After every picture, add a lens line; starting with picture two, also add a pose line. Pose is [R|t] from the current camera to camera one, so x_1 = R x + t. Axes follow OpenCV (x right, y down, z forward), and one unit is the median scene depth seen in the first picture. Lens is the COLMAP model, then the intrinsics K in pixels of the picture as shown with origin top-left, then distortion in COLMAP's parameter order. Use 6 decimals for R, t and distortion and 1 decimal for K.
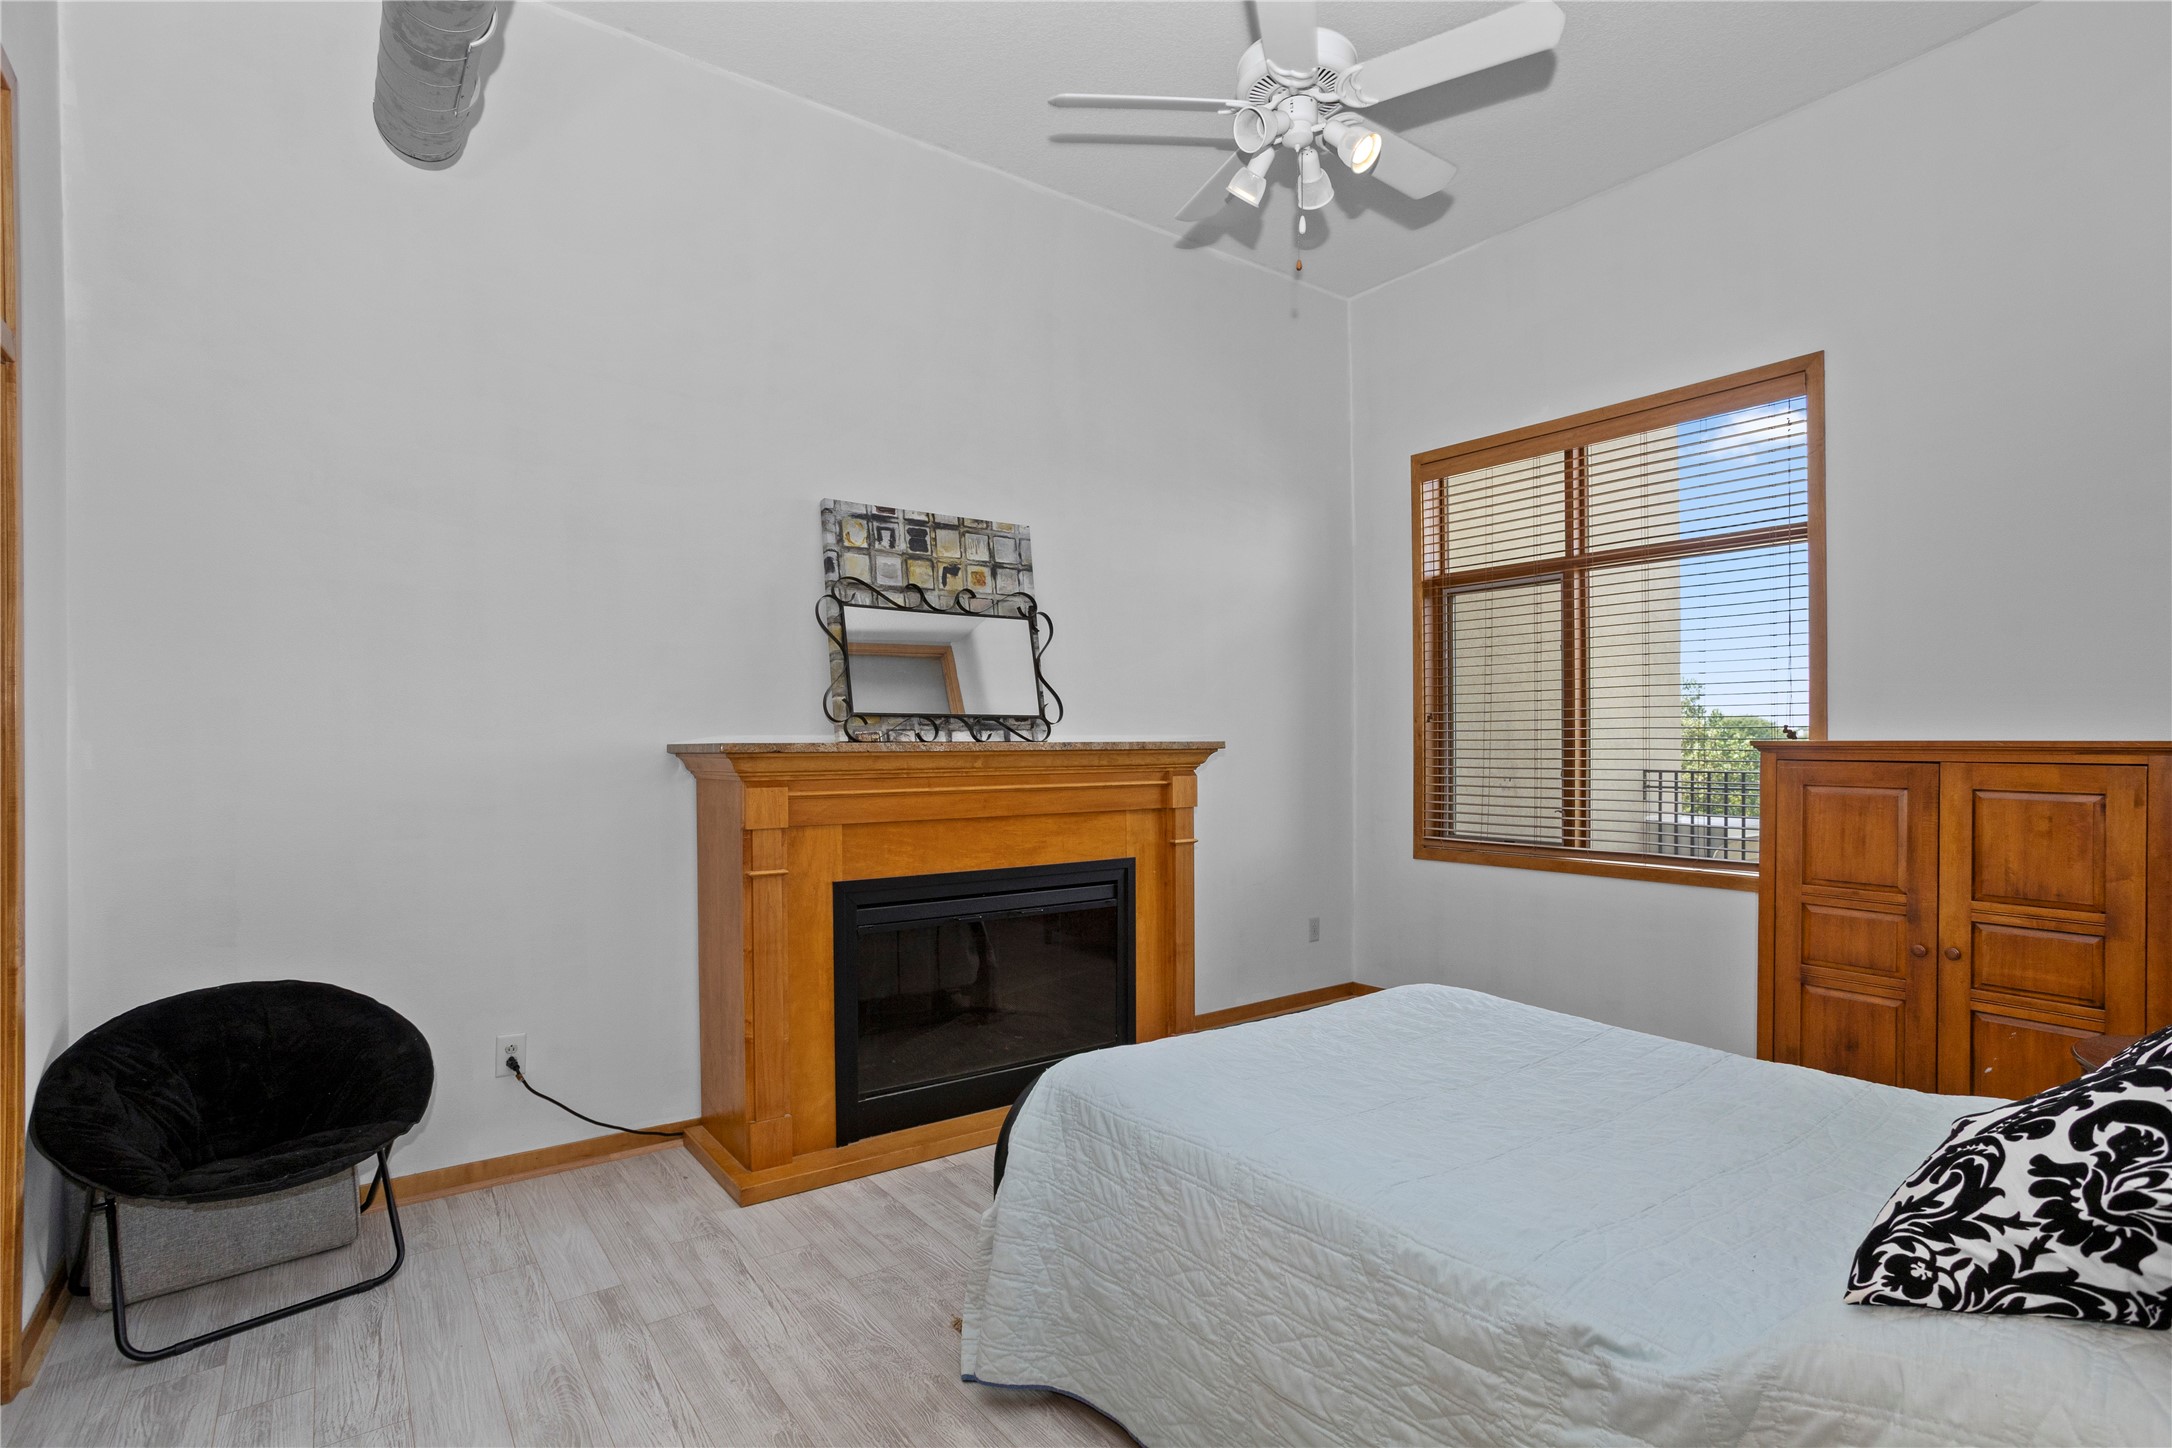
lens RADIAL K [[1042.1, 0, 1078.2], [0, 1042.1, 740.5], [0, 0, 1]] dist [0.003435, 0.000539]
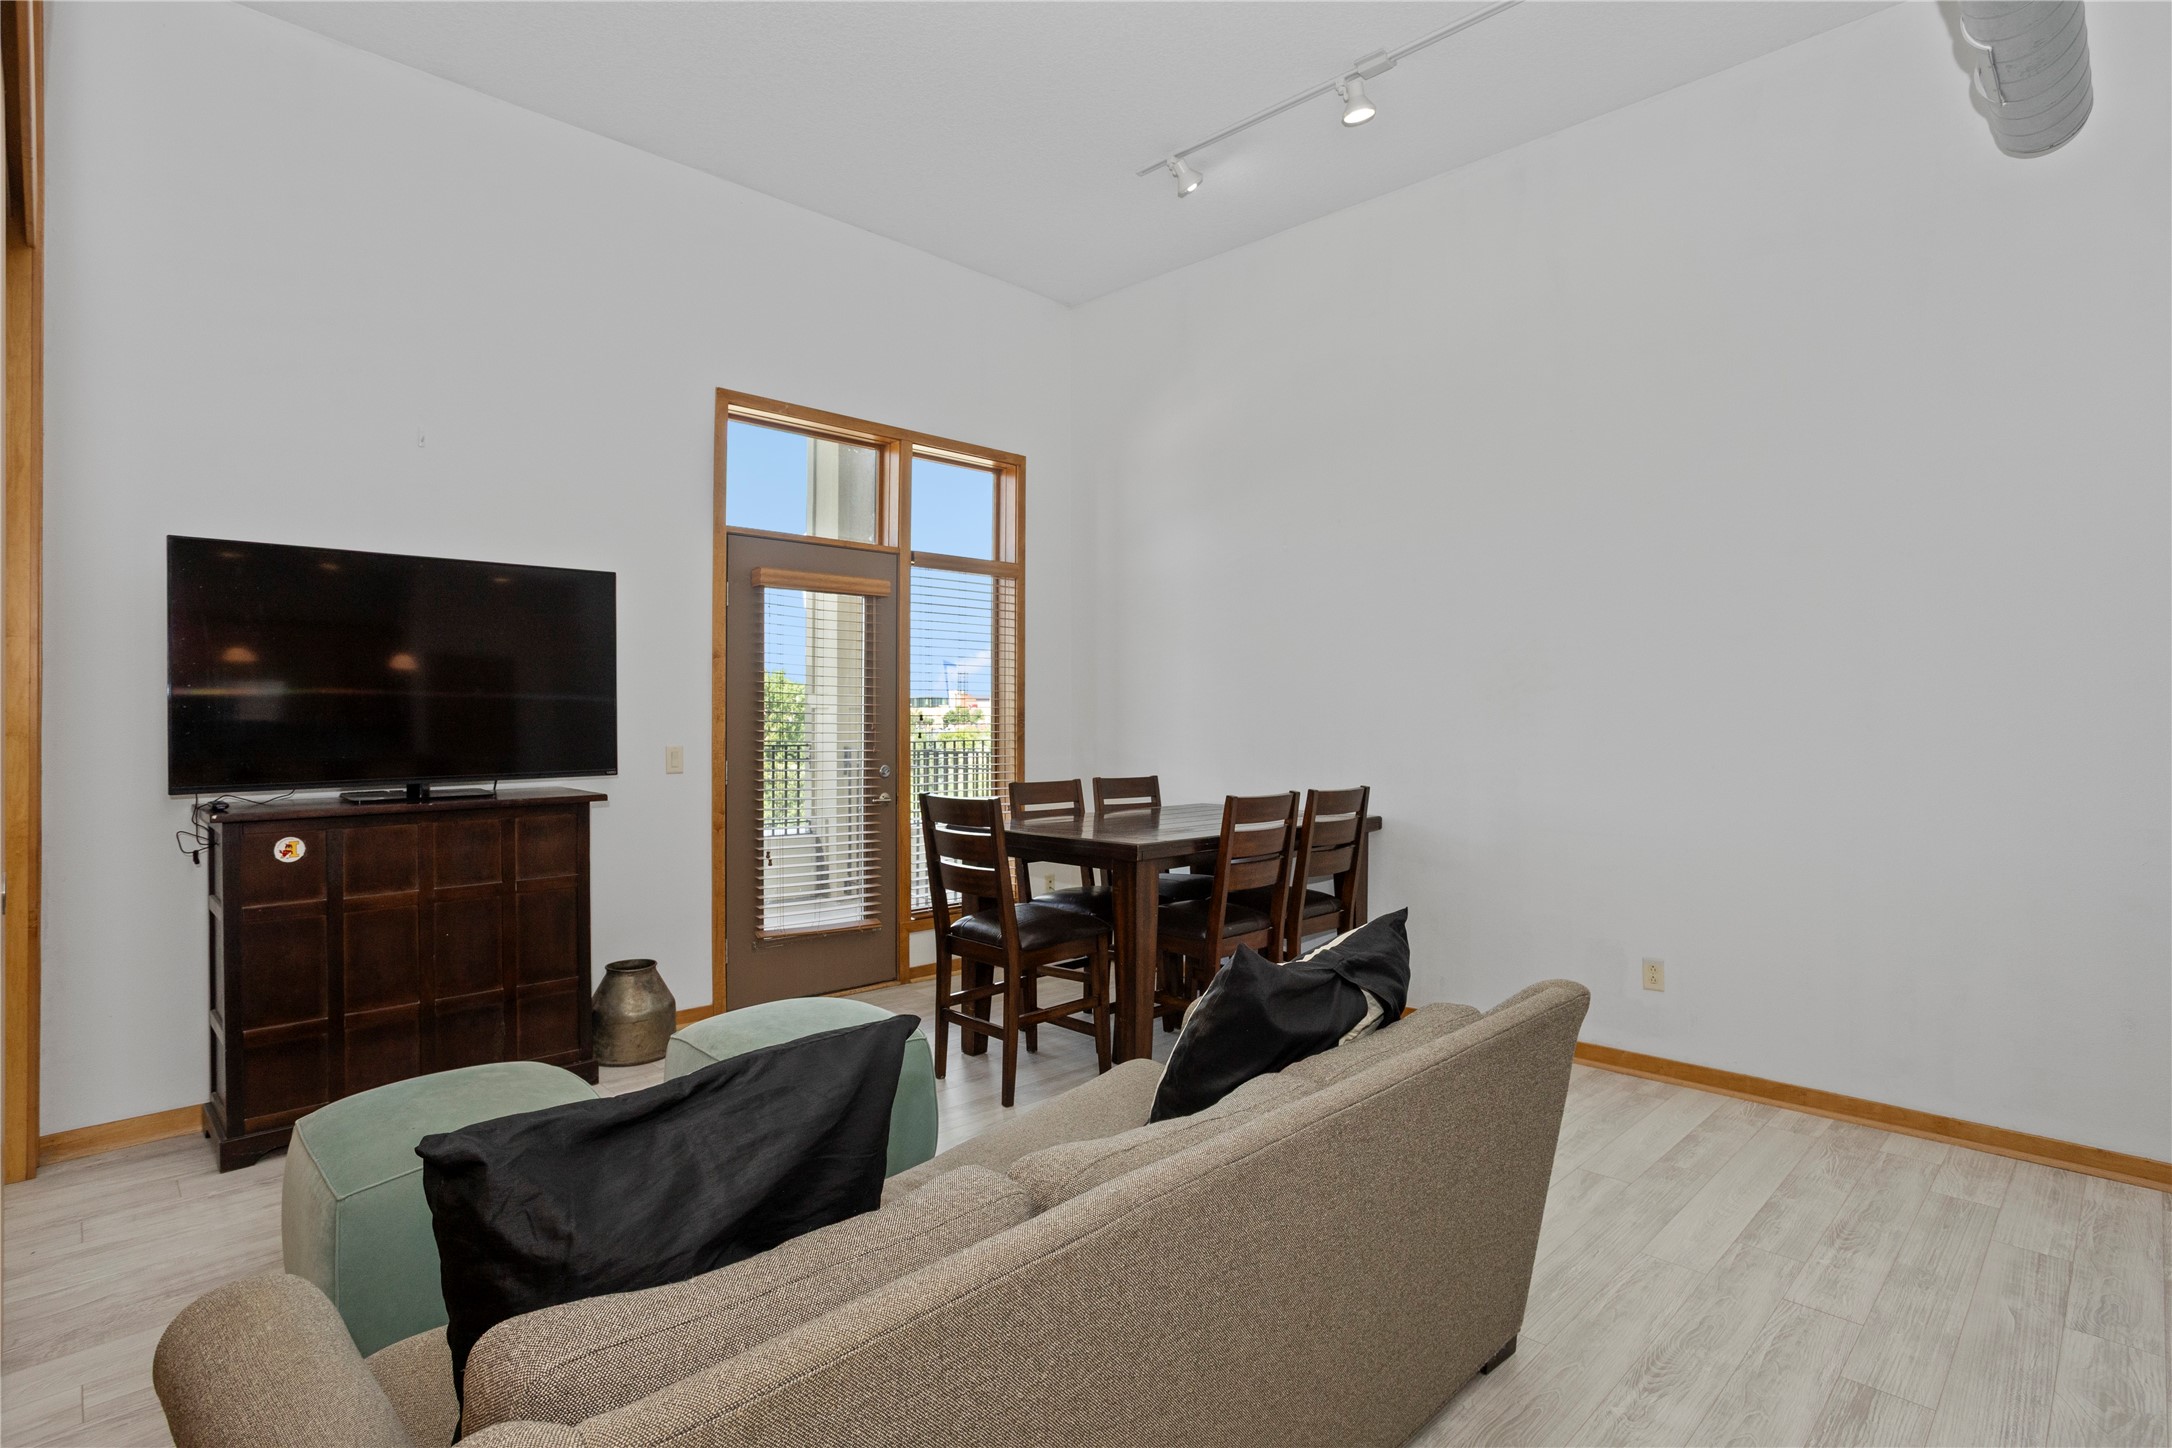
lens RADIAL K [[1055.1, 0, 1072.5], [0, 1055.1, 730.9], [0, 0, 1]] dist [-0.004171, -0.000506]
pose [[-0.152432, -0.003386, 0.988308, -0.678863], [0.014383, 0.999881, 0.005644, 0.015056], [-0.988209, 0.015075, -0.152366, 0.986405]]
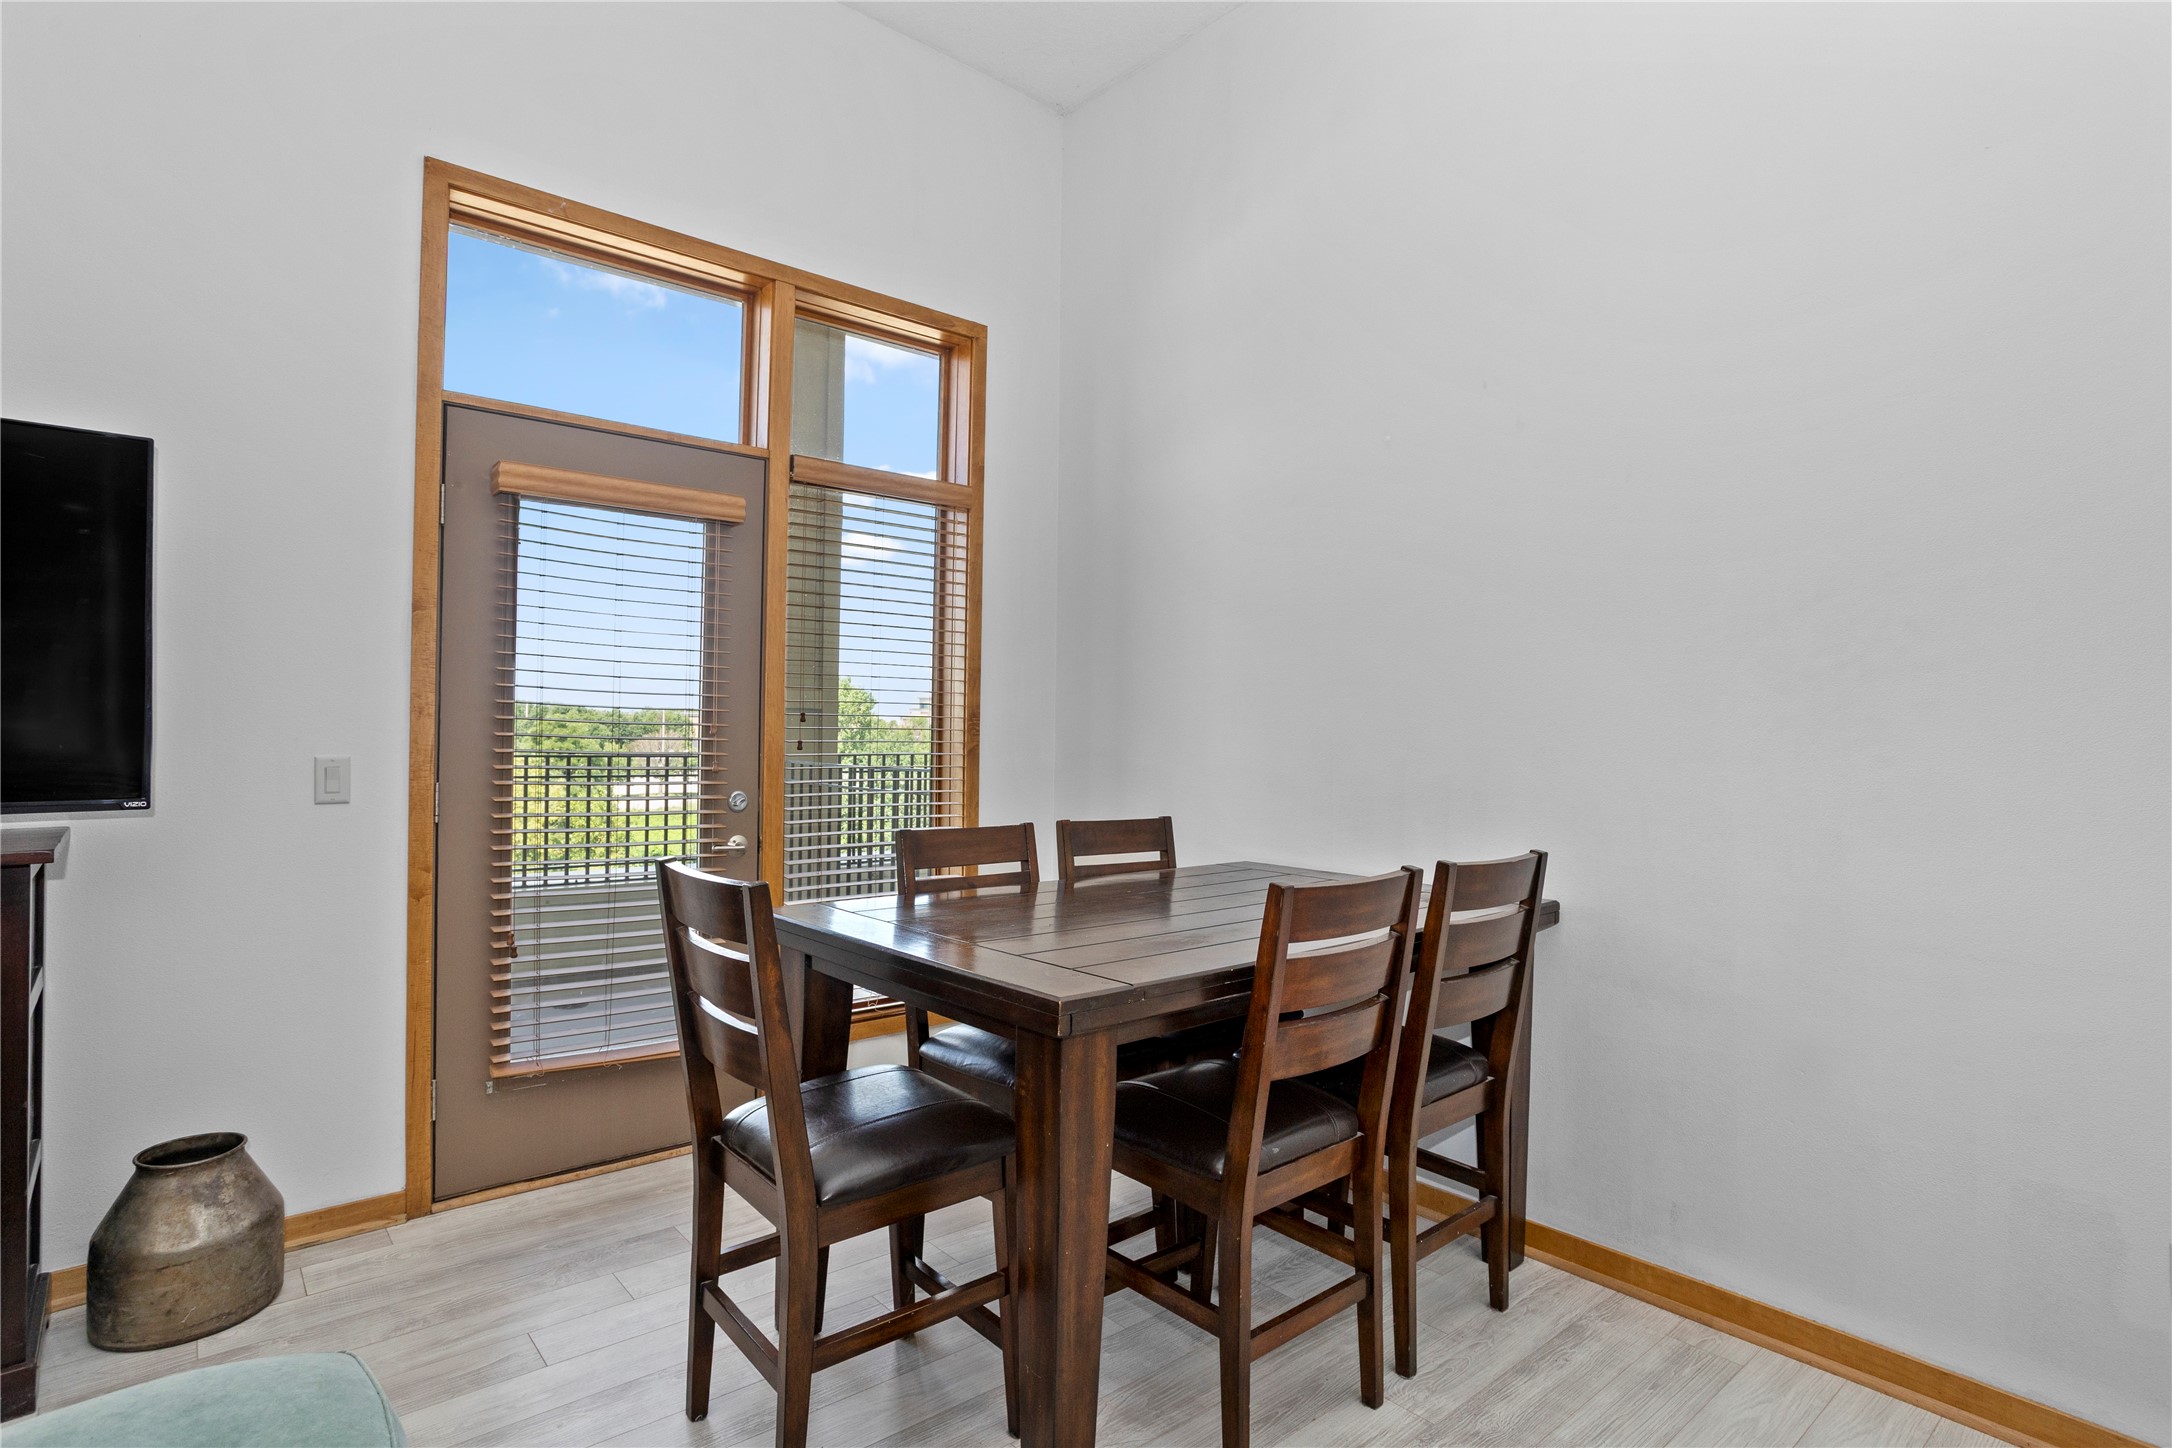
lens RADIAL K [[1055.1, 0, 1072.5], [0, 1055.1, 730.9], [0, 0, 1]] dist [-0.004171, -0.000506]
pose [[-0.078525, 0.005988, 0.996894, -0.259263], [-0.000356, 0.999982, -0.006035, 0.018622], [-0.996912, -0.000829, -0.078522, 0.843640]]
